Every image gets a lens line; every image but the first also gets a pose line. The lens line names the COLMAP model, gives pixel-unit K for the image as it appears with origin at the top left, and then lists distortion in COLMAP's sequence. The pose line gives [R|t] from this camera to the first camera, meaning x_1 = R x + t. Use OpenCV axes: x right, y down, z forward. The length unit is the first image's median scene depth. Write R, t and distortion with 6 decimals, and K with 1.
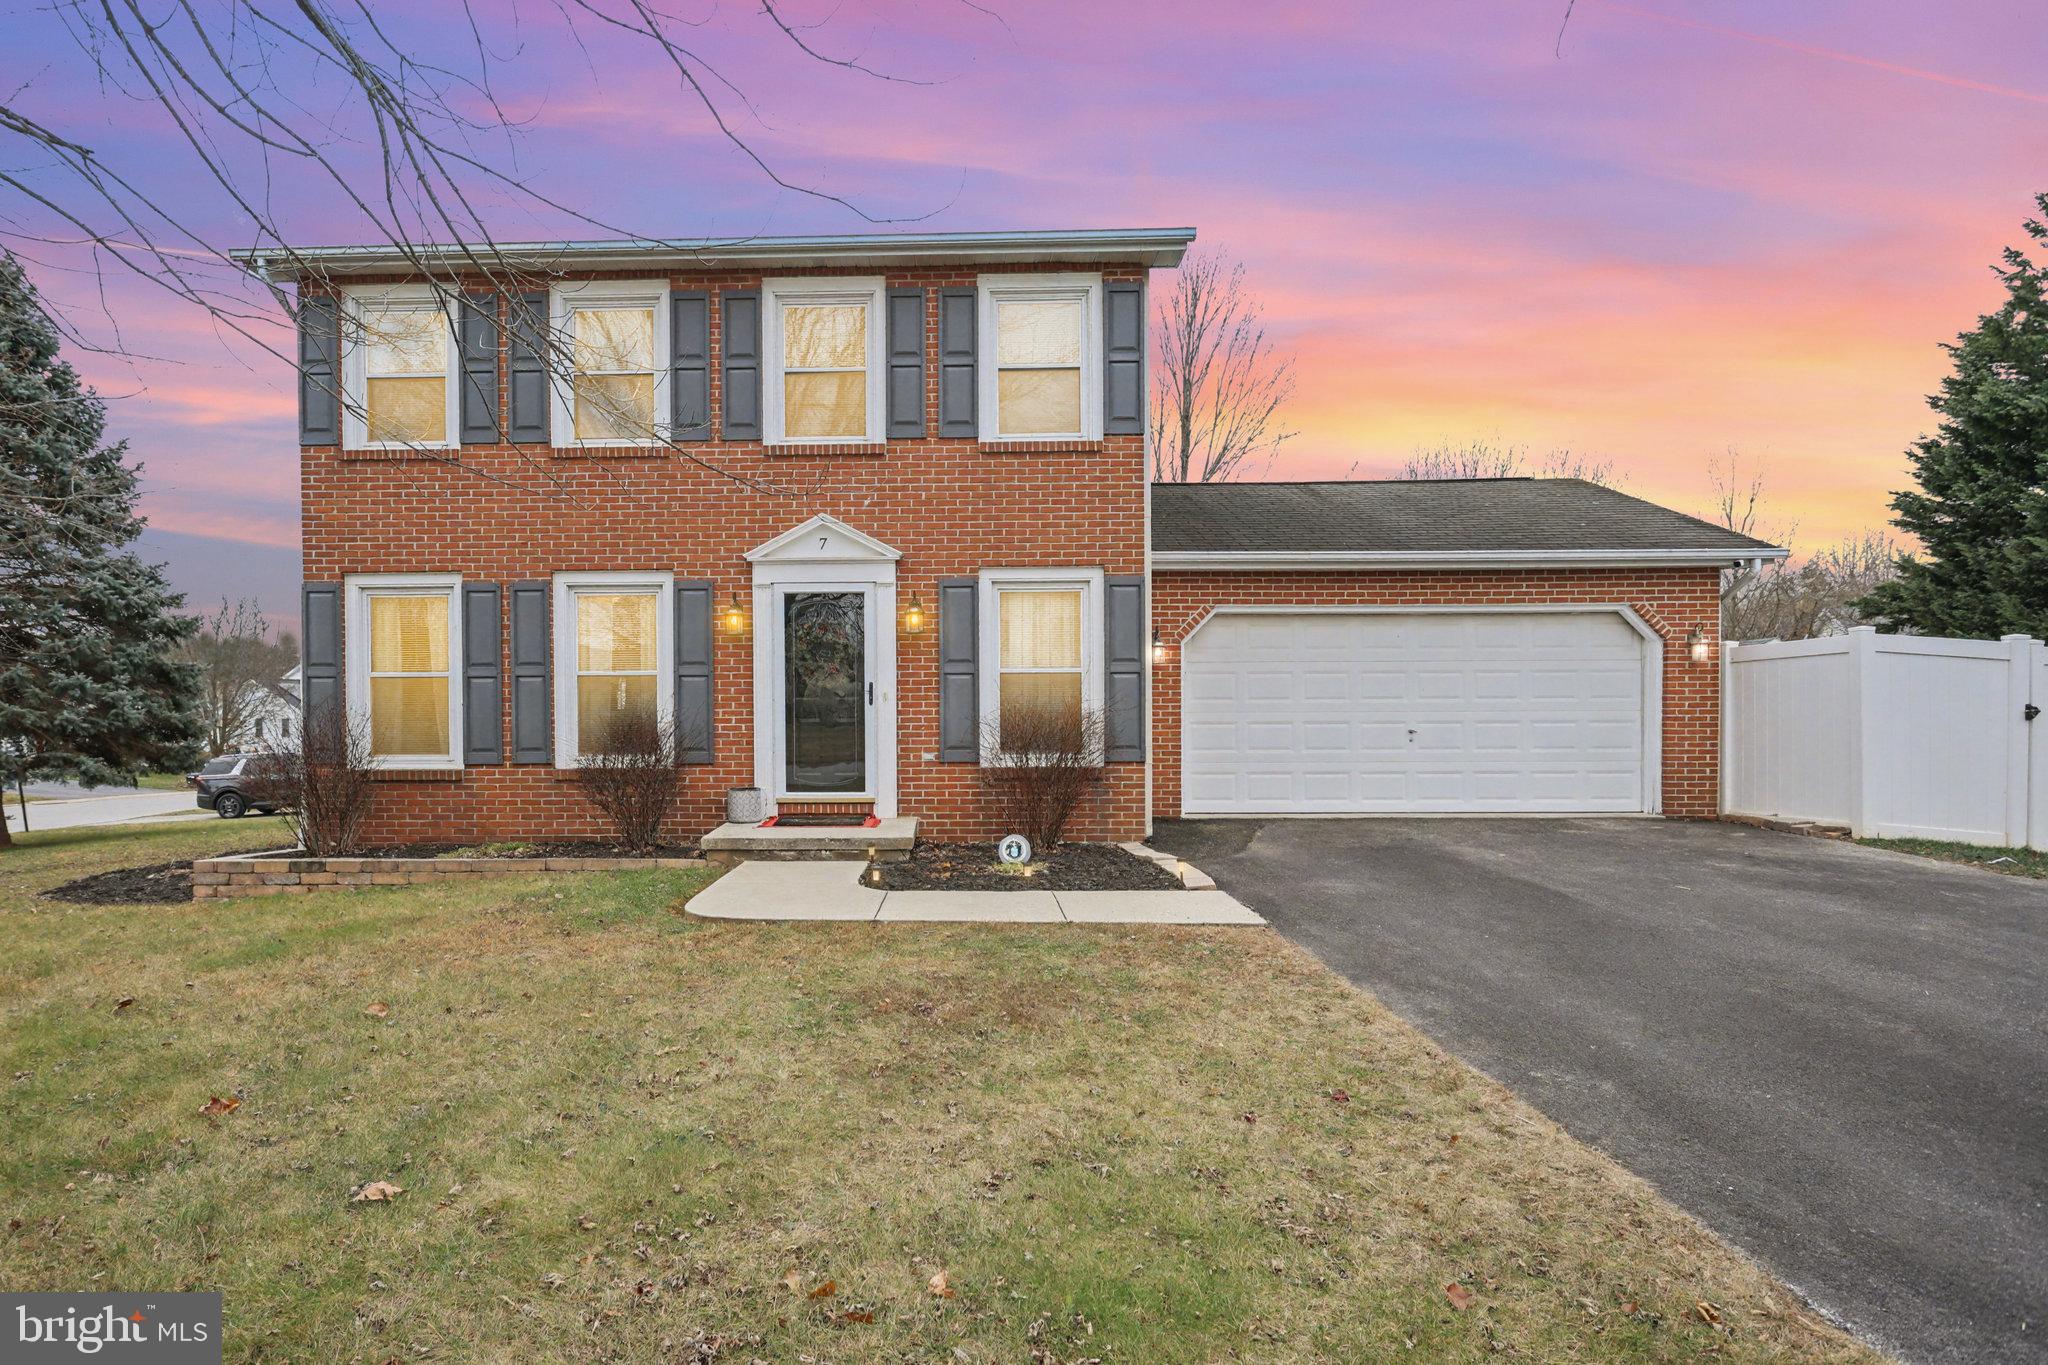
lens RADIAL K [[1034.6, 0, 1024.0], [0, 1034.6, 682.5], [0, 0, 1]] dist [-0.000784, 0.000063]
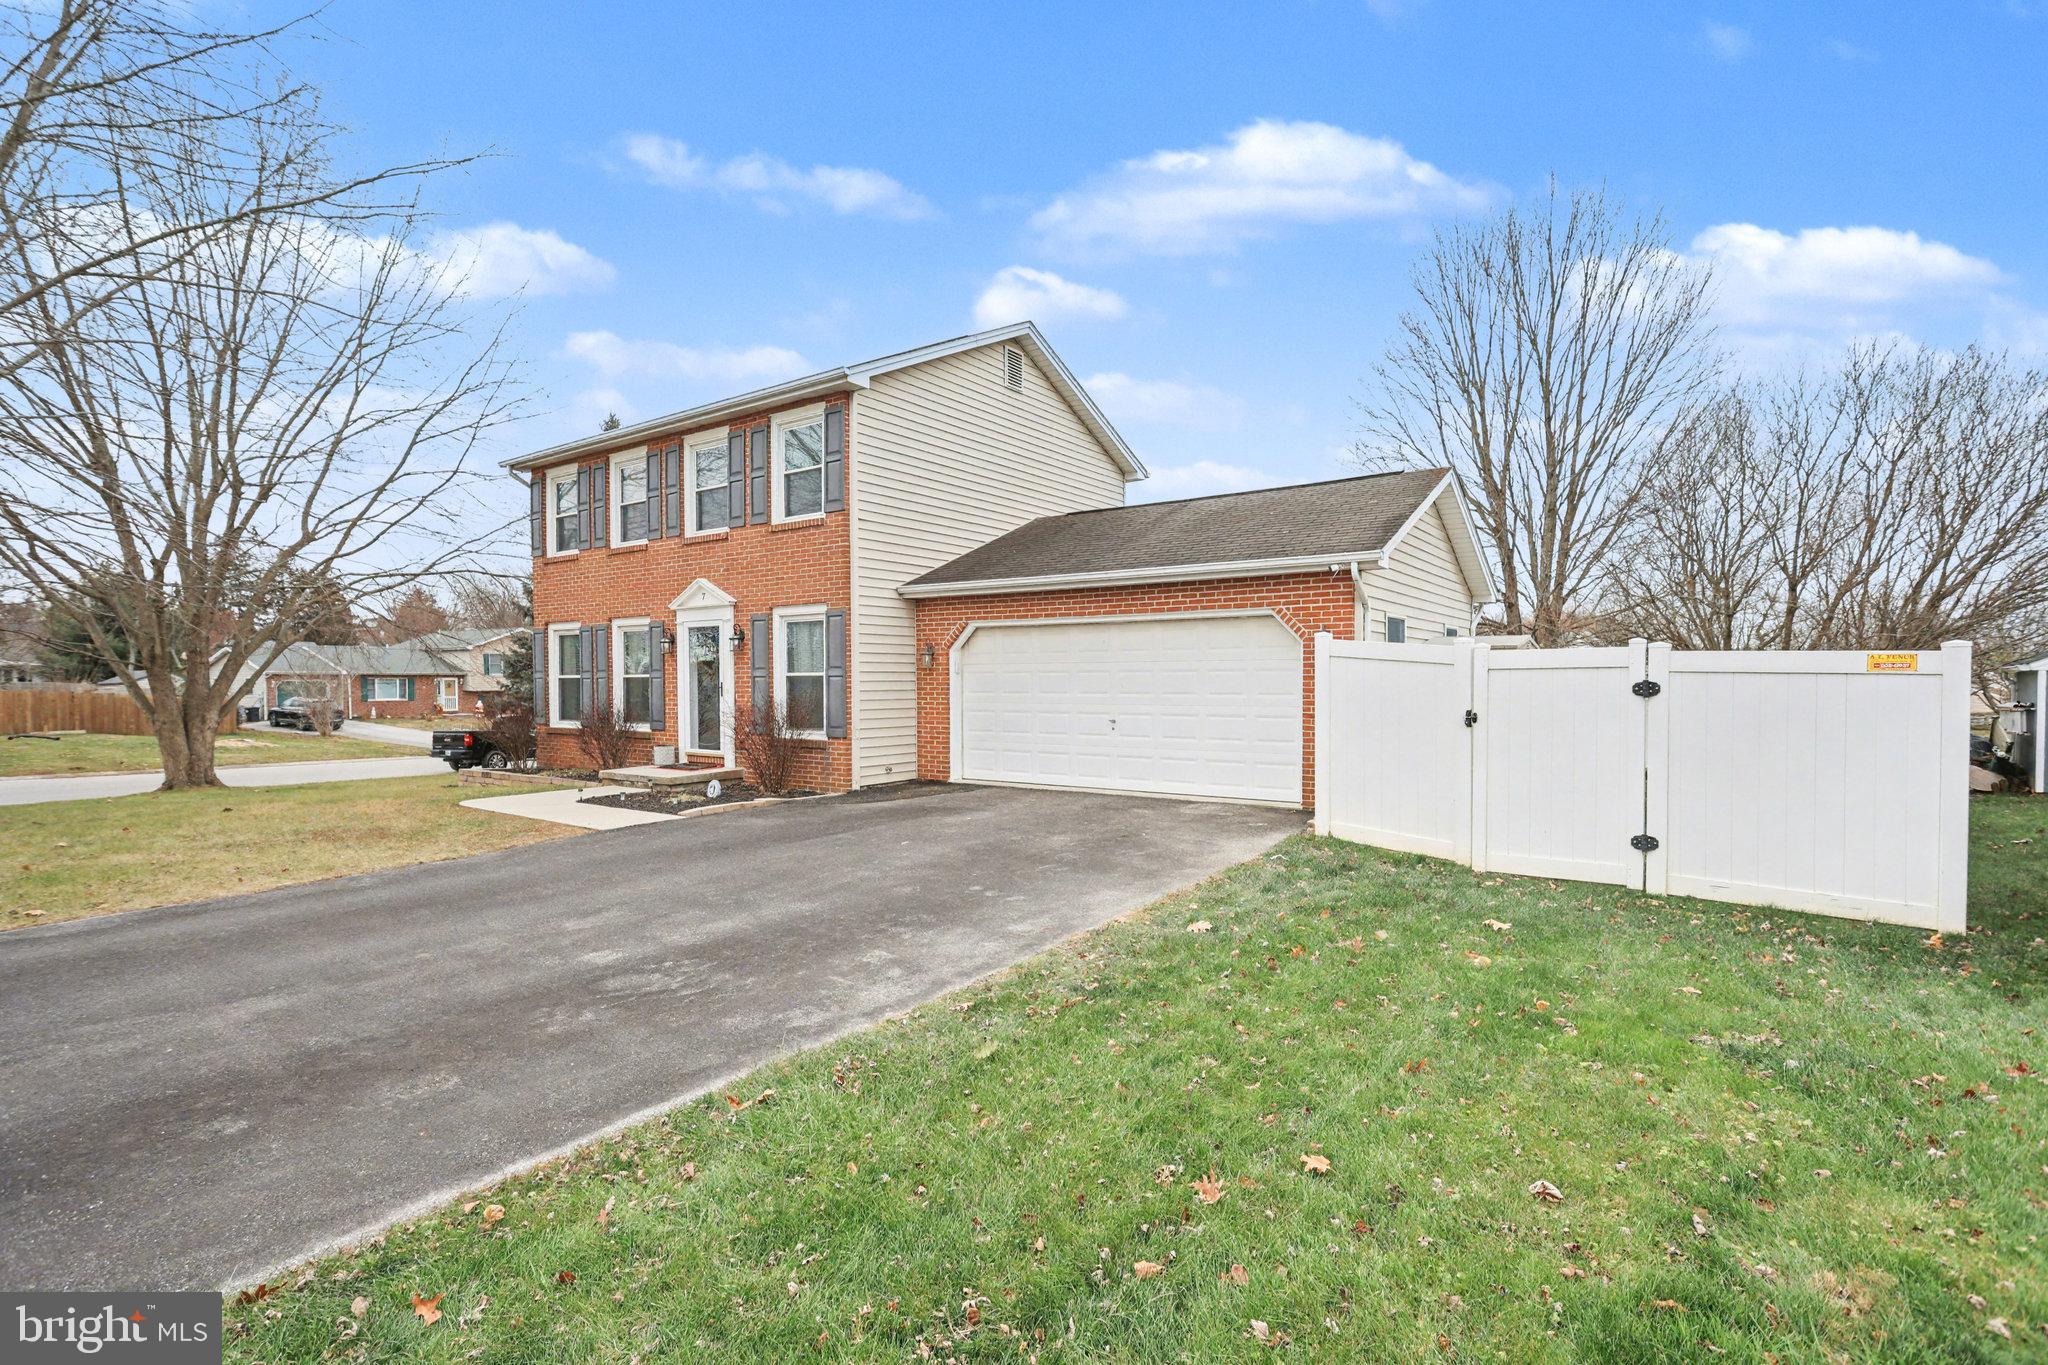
lens RADIAL K [[969.4, 0, 1024.0], [0, 969.4, 682.5], [0, 0, 1]] dist [0.003246, 0.000301]
pose [[0.841797, -0.002445, -0.539789, 1.028237], [0.006791, 0.999959, 0.006061, -0.005191], [0.539752, -0.008768, 0.841778, -0.005353]]
